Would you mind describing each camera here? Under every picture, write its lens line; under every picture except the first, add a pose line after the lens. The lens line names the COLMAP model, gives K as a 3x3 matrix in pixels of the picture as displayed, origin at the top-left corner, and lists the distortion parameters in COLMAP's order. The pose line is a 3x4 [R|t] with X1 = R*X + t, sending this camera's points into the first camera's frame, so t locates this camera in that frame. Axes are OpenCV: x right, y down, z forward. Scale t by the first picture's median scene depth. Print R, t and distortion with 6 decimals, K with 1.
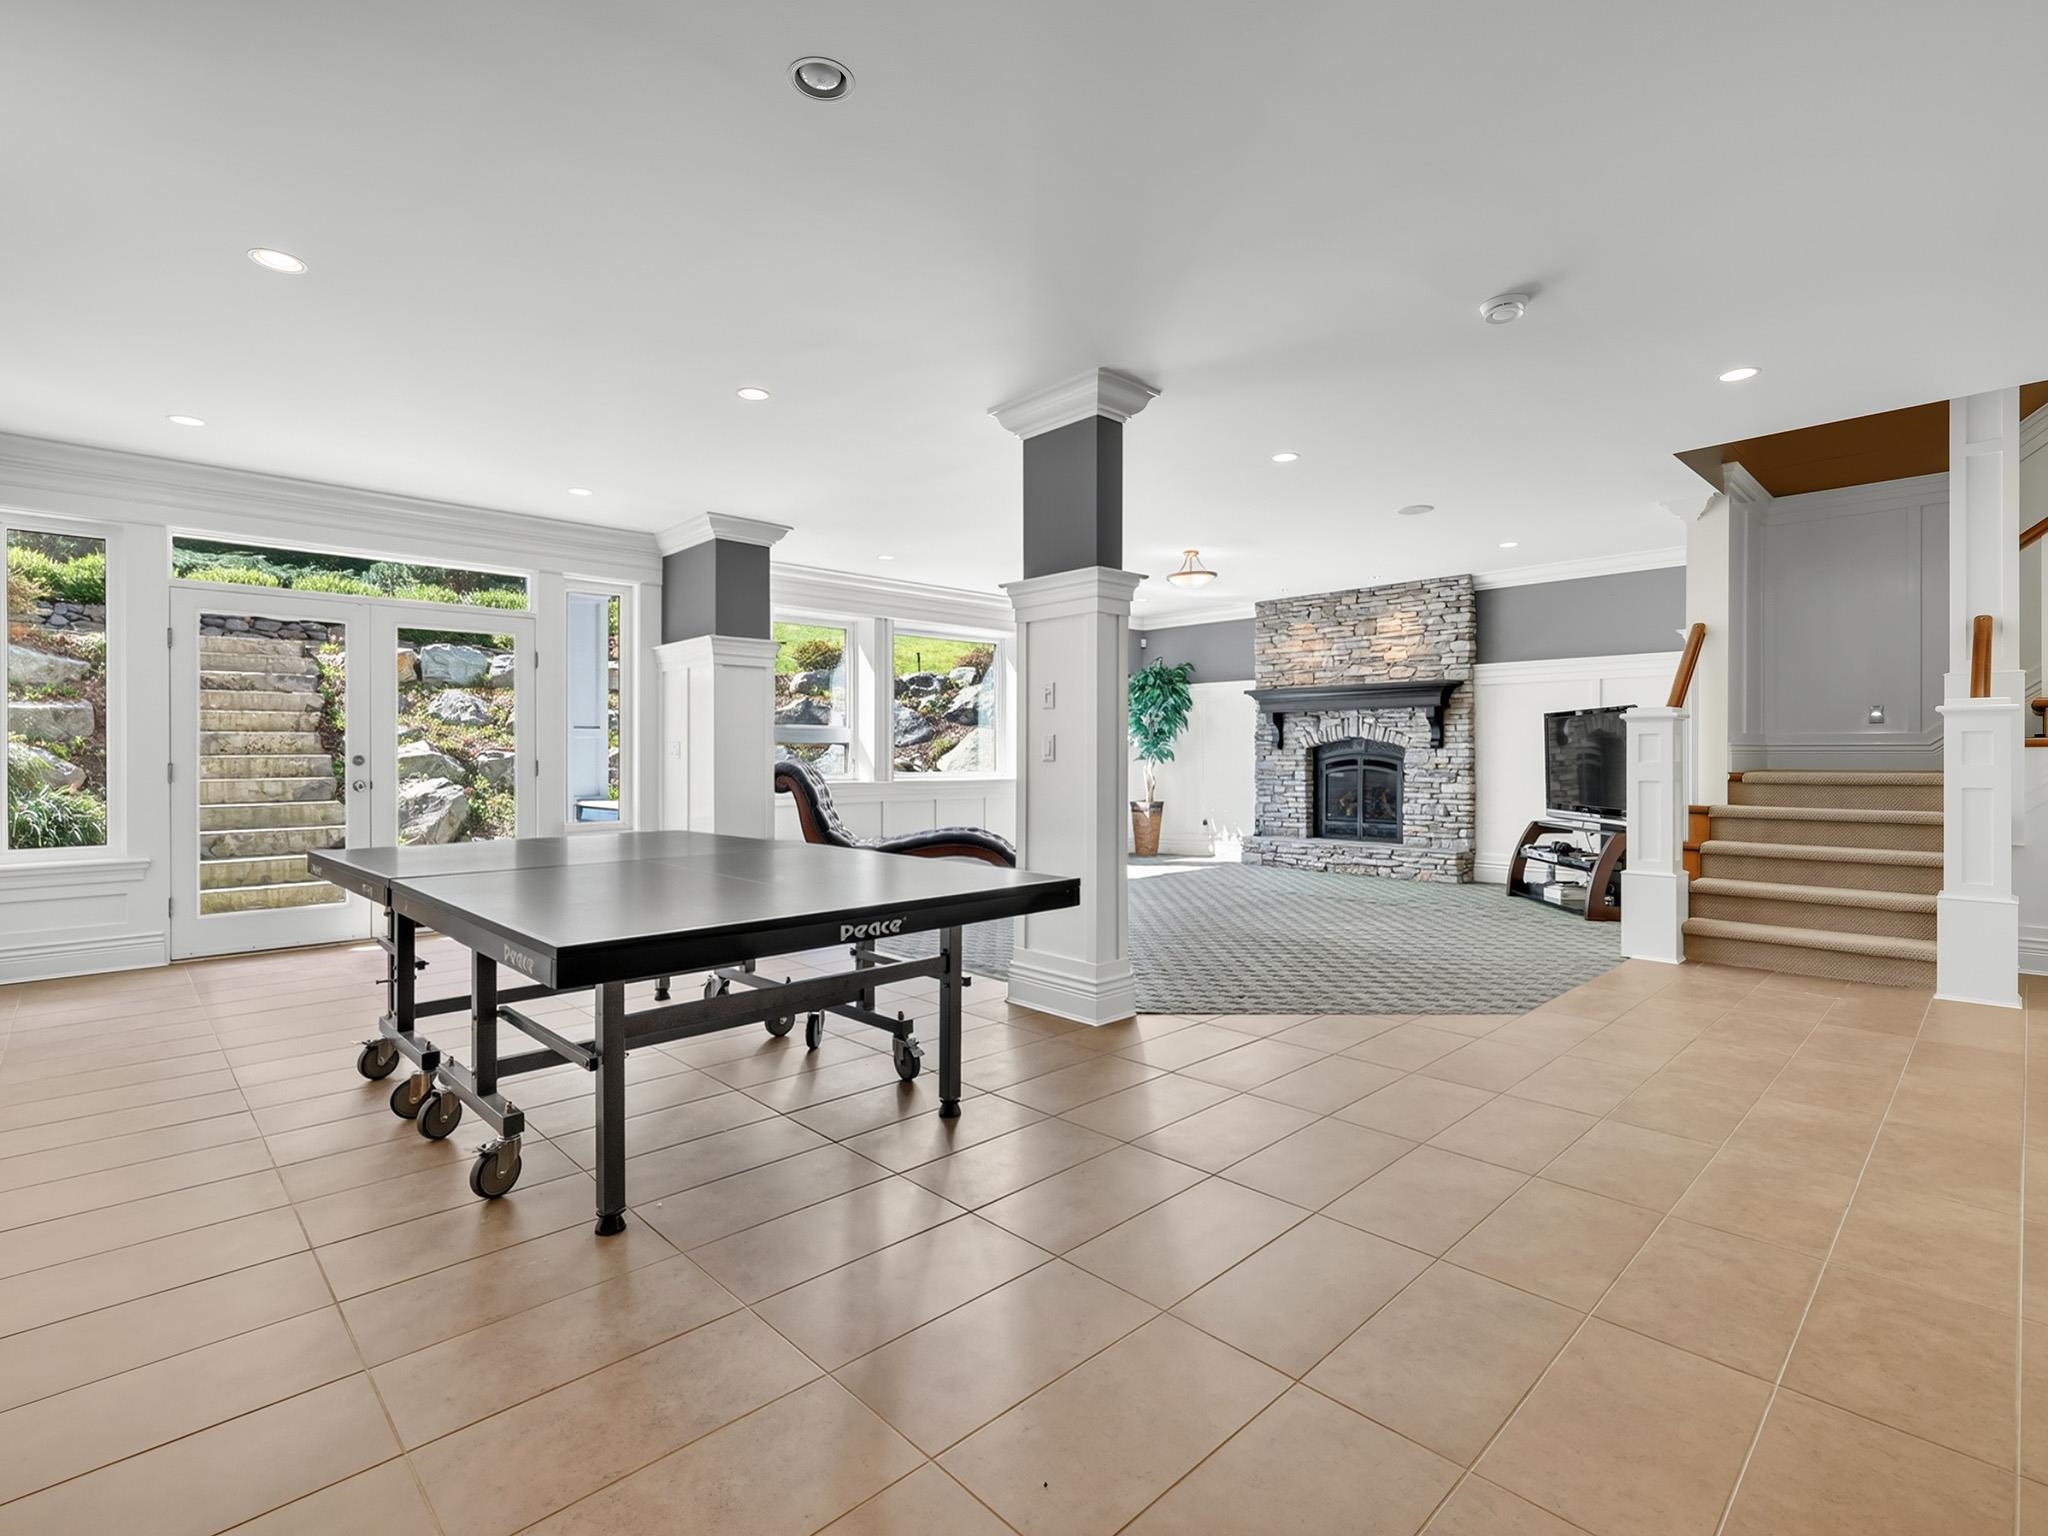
lens RADIAL K [[984.9, 0, 1020.9], [0, 984.9, 766.8], [0, 0, 1]] dist [-0.002168, 0.000446]
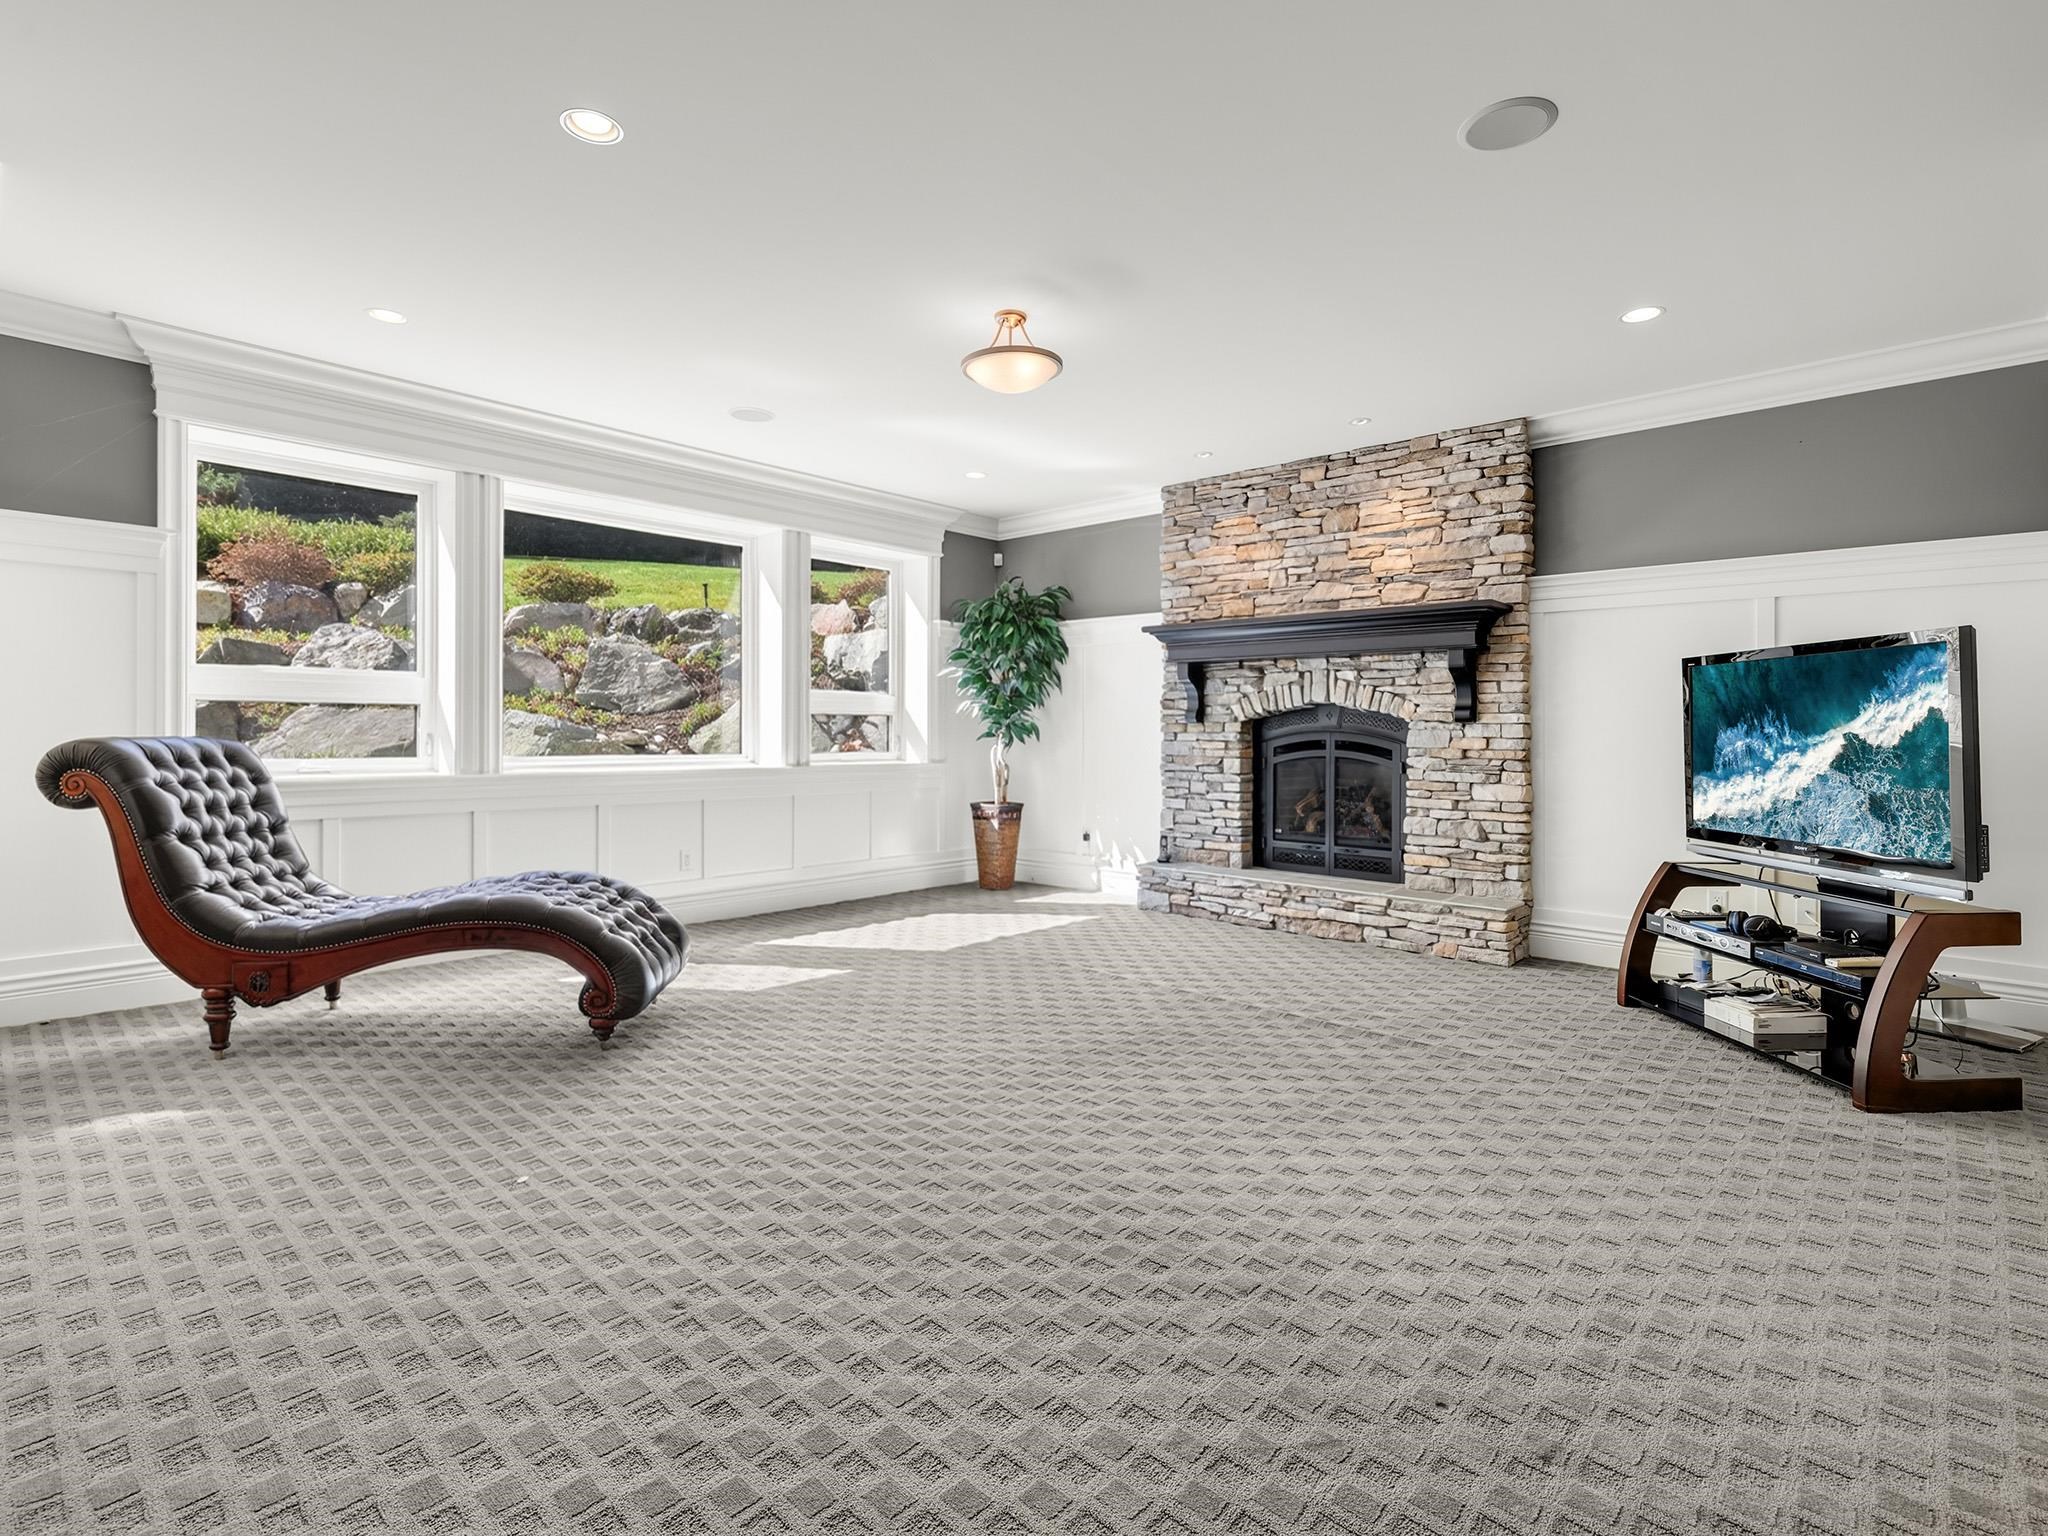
lens RADIAL K [[984.9, 0, 1027.0], [0, 984.9, 719.5], [0, 0, 1]] dist [-0.002168, 0.000446]
pose [[0.997643, 0.008593, 0.068073, 0.118152], [-0.007107, 0.999732, -0.022048, -0.005630], [-0.068244, 0.021512, 0.997437, 0.409450]]
